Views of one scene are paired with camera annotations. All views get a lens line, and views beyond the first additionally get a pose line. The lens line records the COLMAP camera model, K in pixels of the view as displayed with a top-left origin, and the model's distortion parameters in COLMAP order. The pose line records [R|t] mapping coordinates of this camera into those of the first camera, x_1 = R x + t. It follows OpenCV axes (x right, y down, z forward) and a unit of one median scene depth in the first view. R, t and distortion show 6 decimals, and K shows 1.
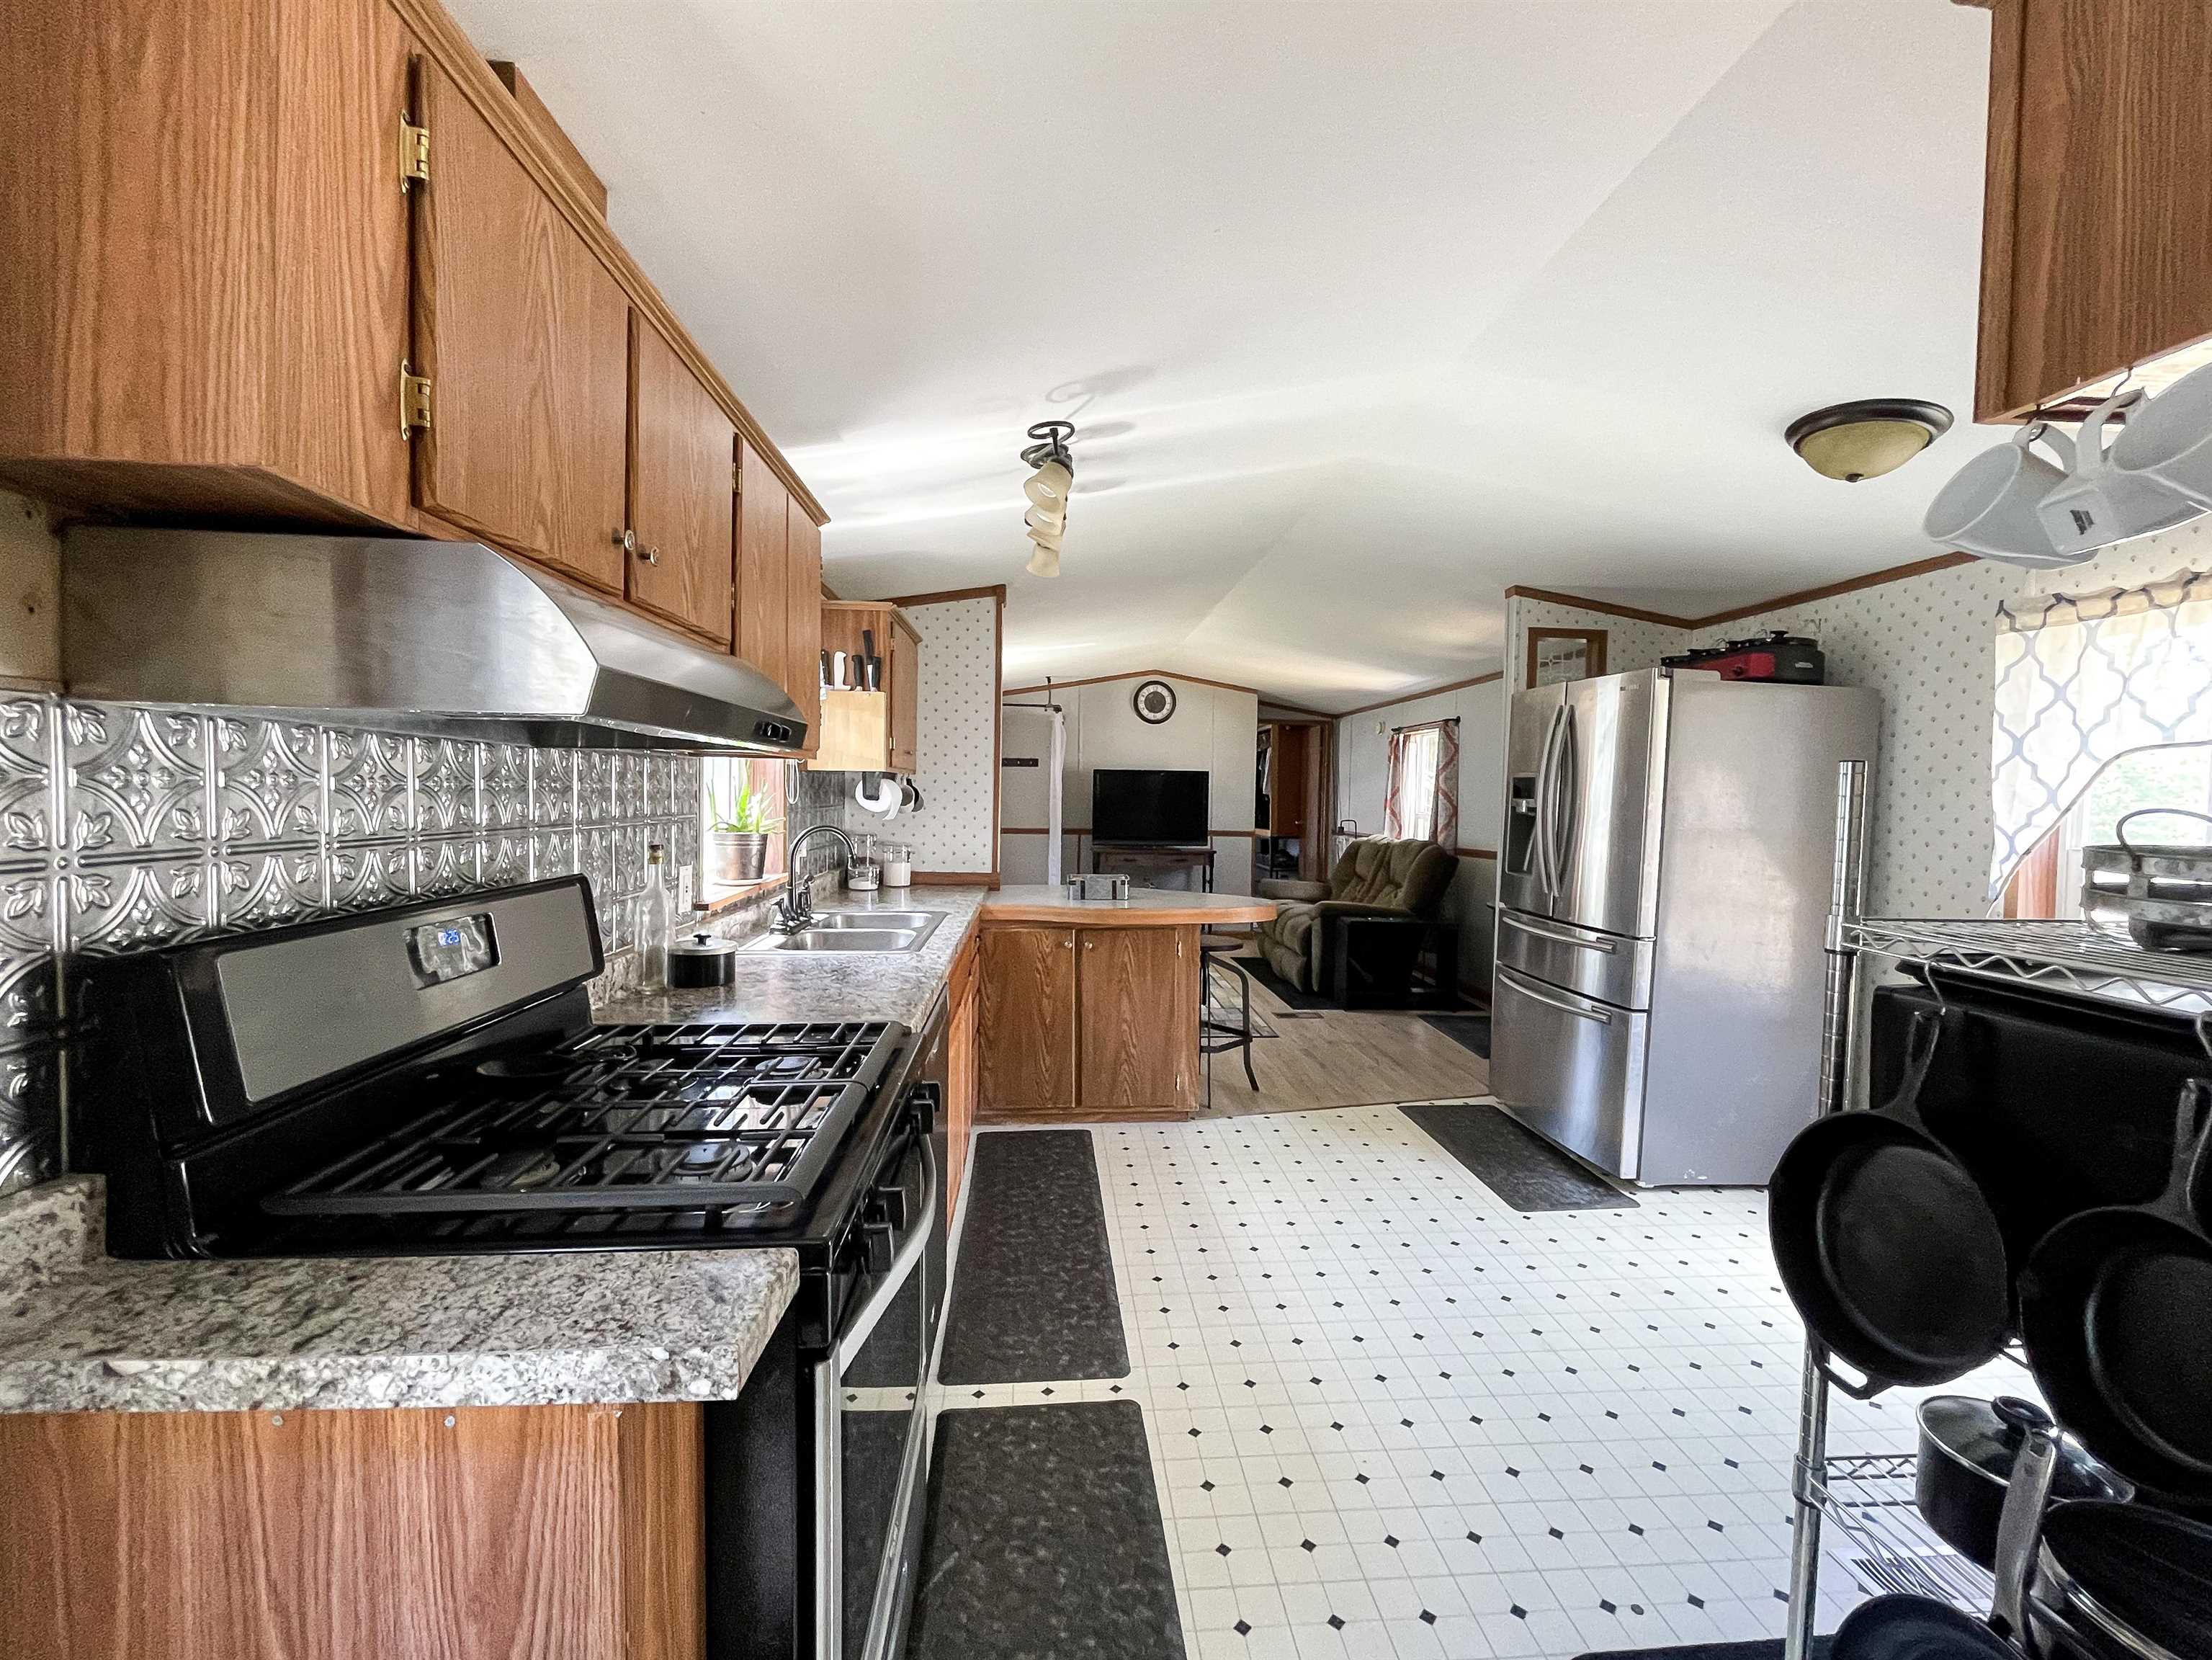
lens RADIAL K [[914.5, 0, 1110.6], [0, 914.5, 828.6], [0, 0, 1]] dist [0.006704, -0.002788]
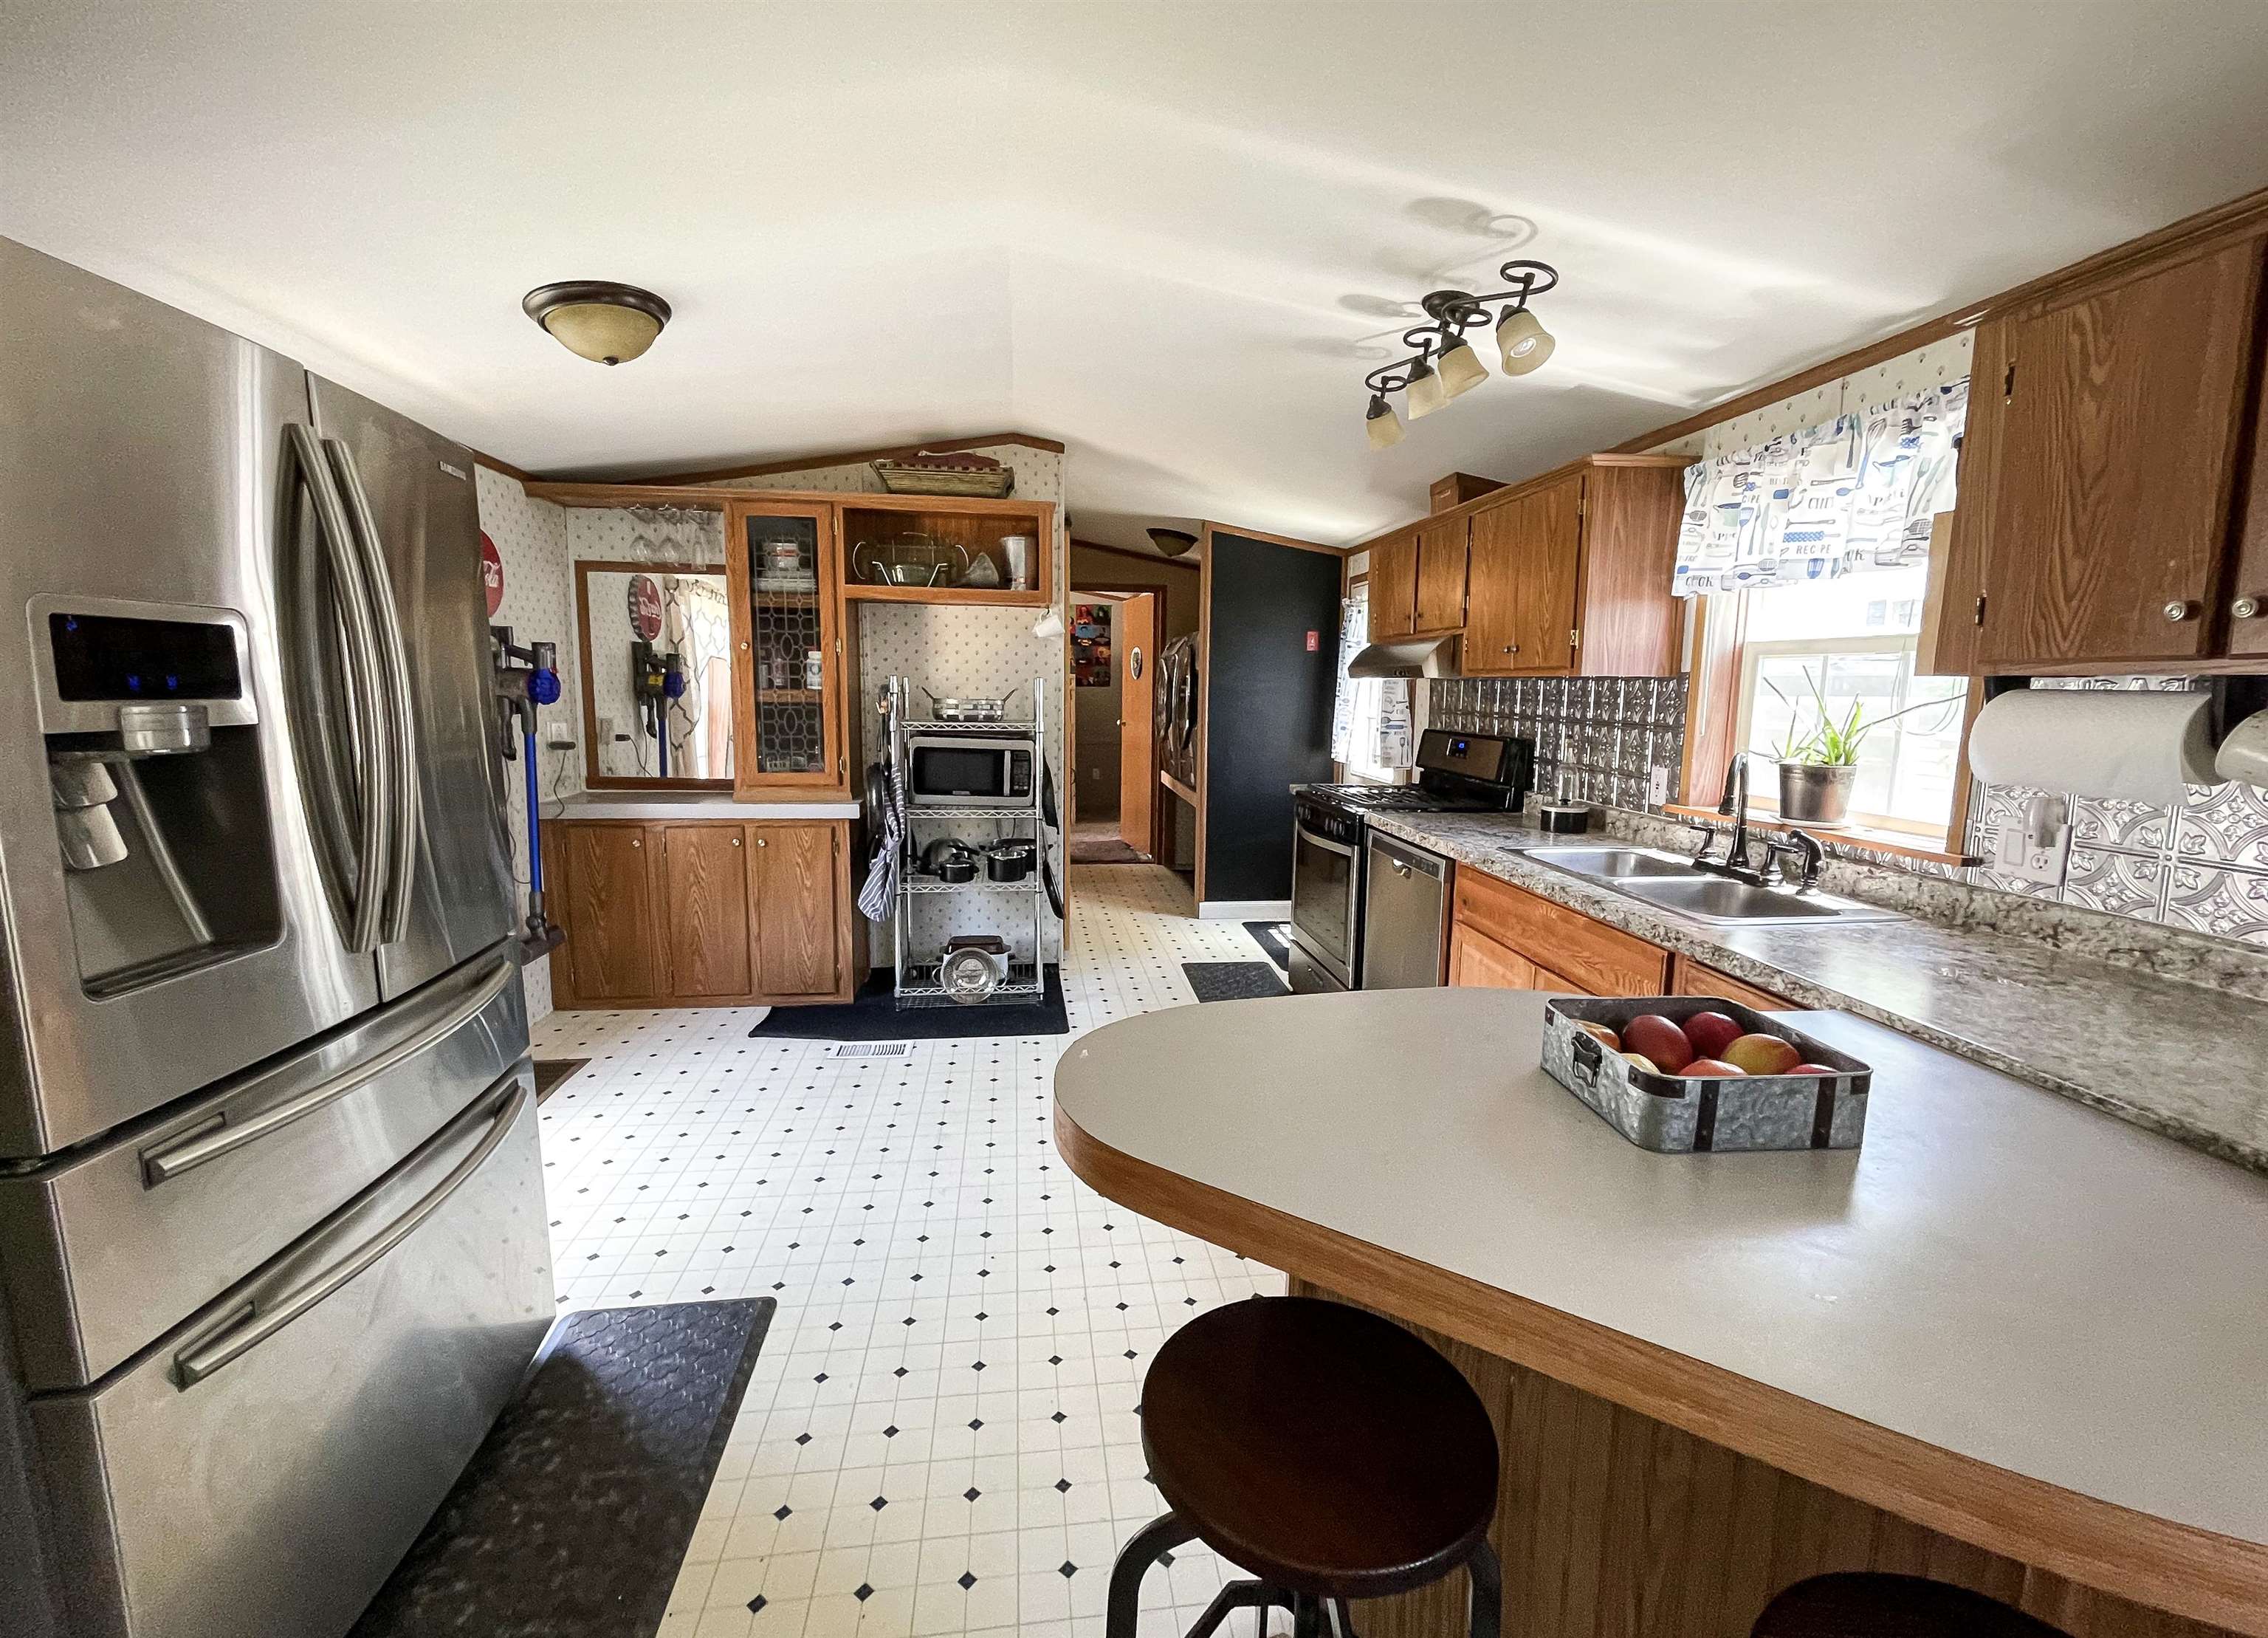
lens RADIAL K [[927.7, 0, 1128.9], [0, 927.7, 804.9], [0, 0, 1]] dist [-0.000352, 0.000308]
pose [[-0.998590, -0.023722, -0.047484, 0.185389], [-0.031429, 0.985153, 0.168776, -0.058553], [0.042776, 0.170030, -0.984510, 1.342975]]
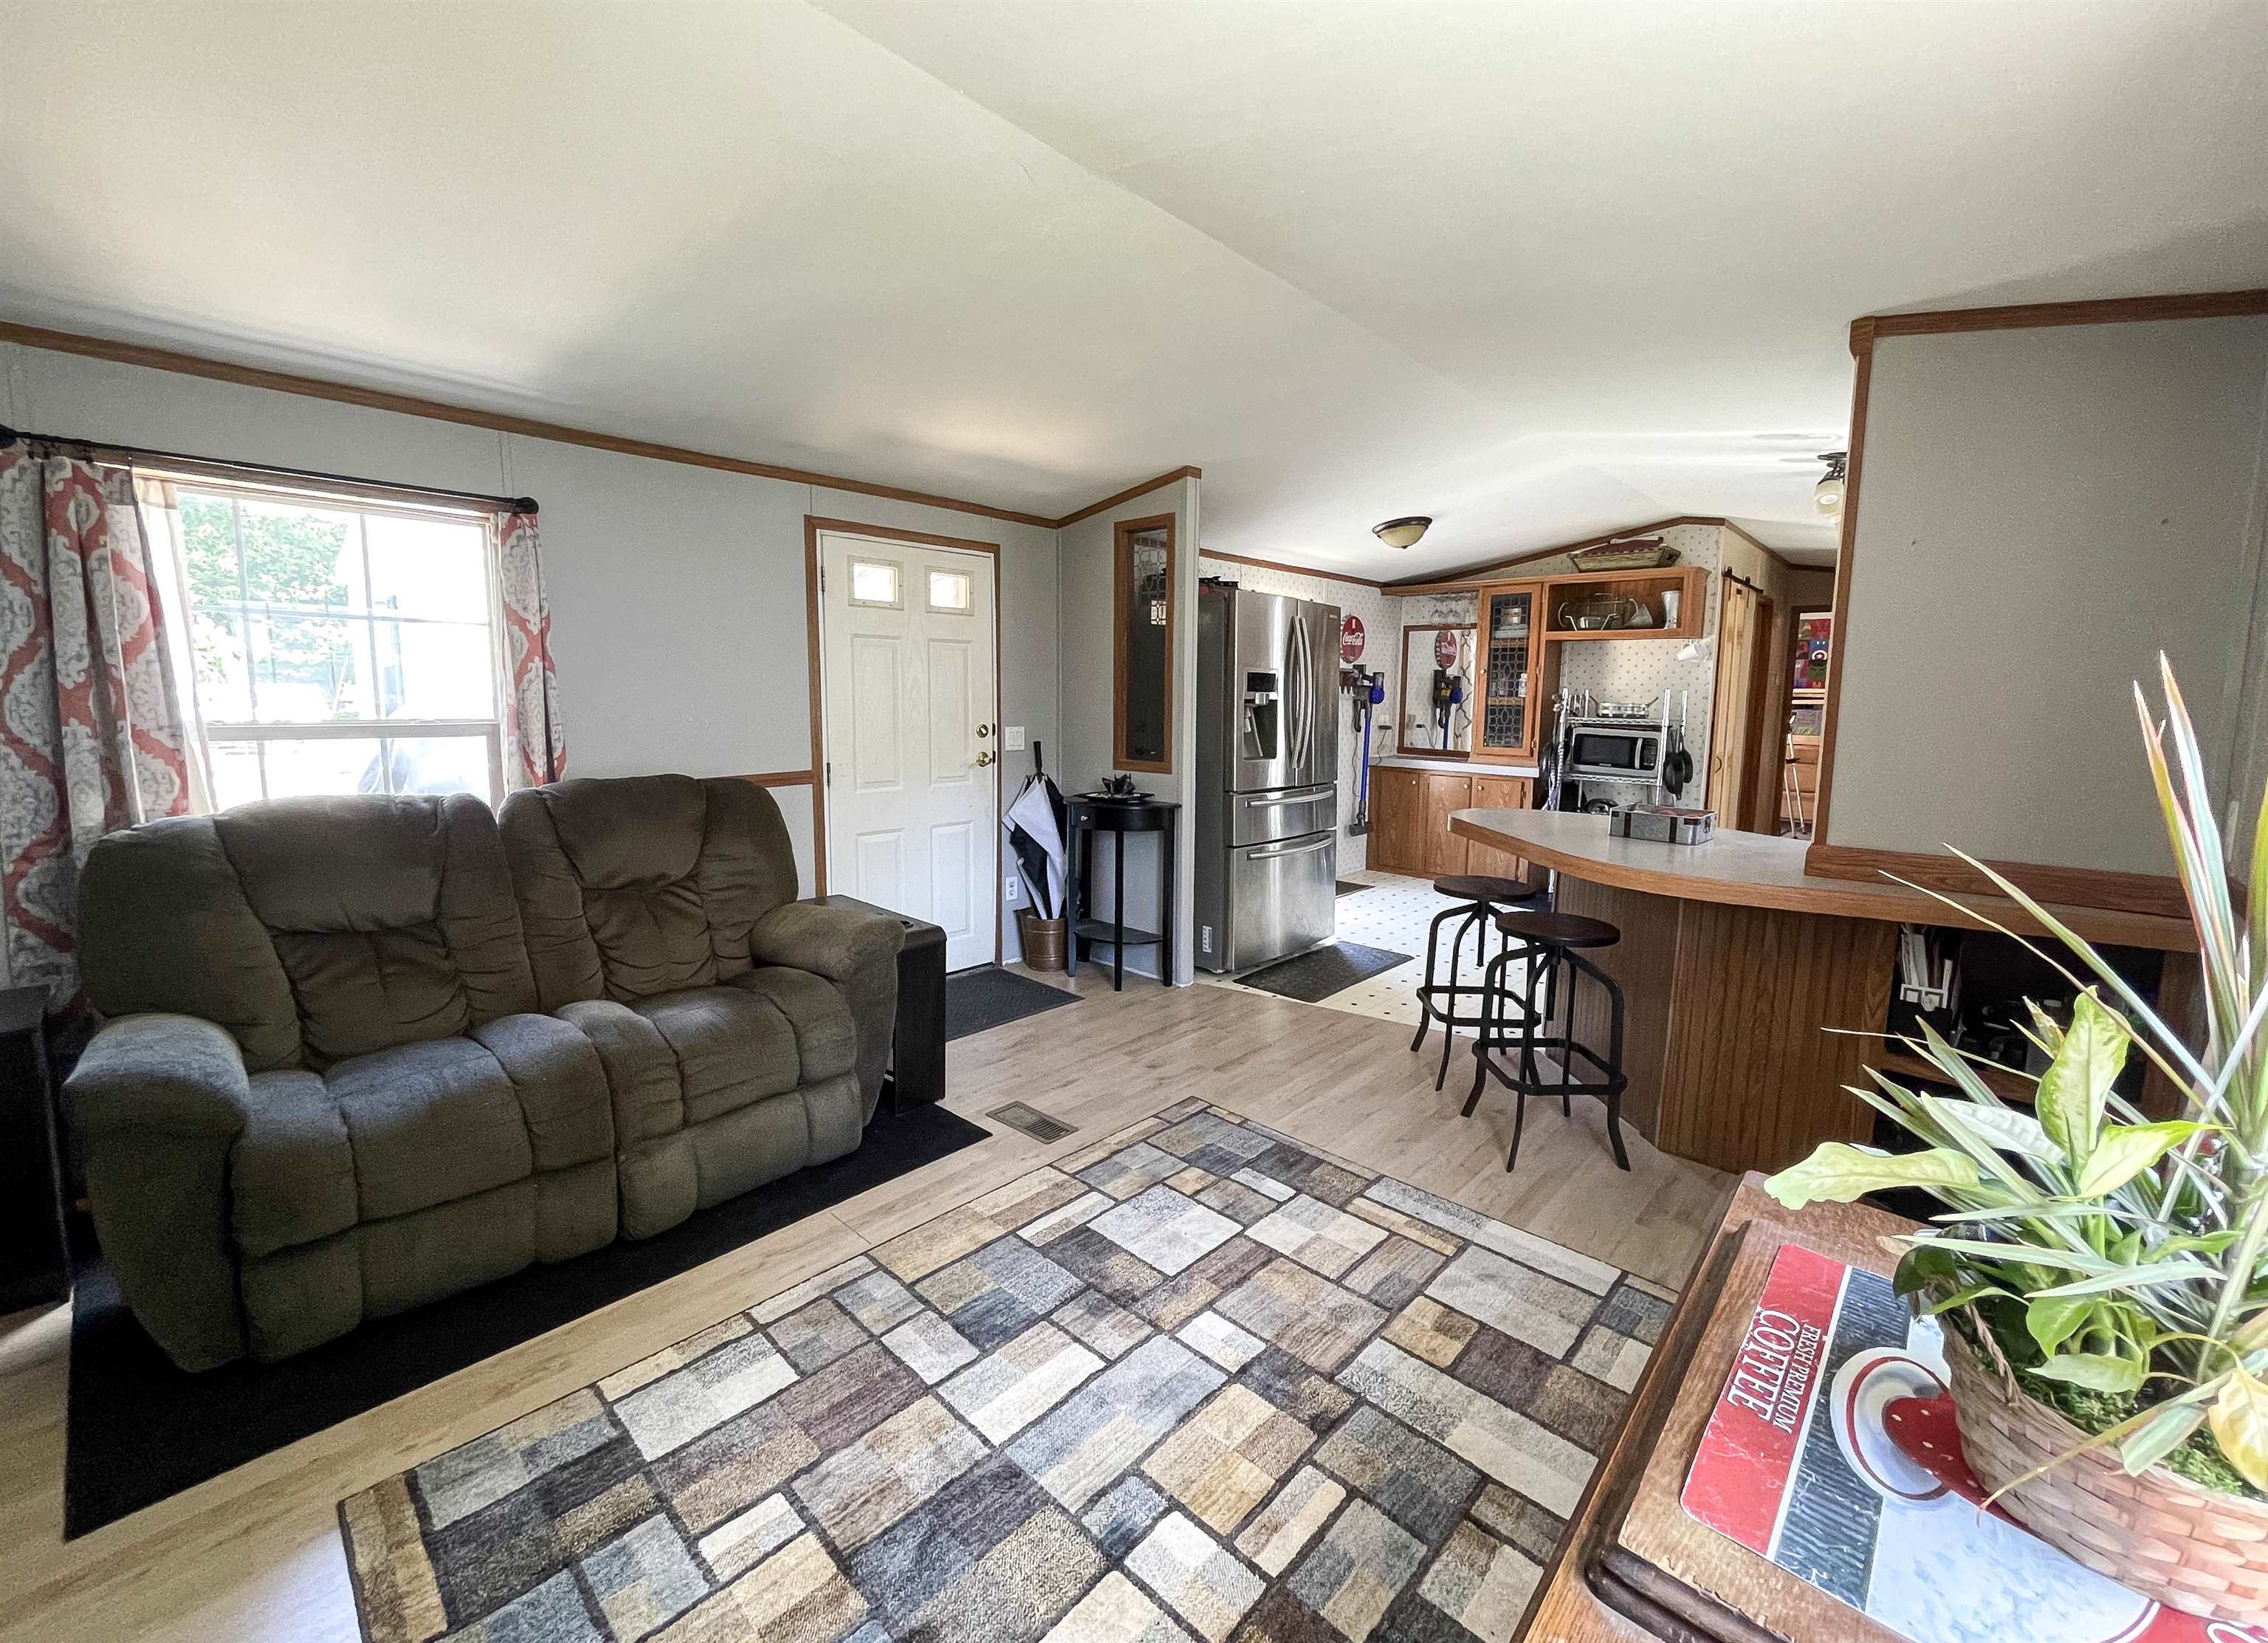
lens RADIAL K [[927.7, 0, 1128.9], [0, 927.7, 807.4], [0, 0, 1]] dist [-0.000352, 0.000308]
pose [[-0.672105, -0.117423, 0.731086, -0.289866], [0.005684, 0.986498, 0.163672, -0.081994], [-0.740434, 0.114160, -0.662364, 1.958434]]
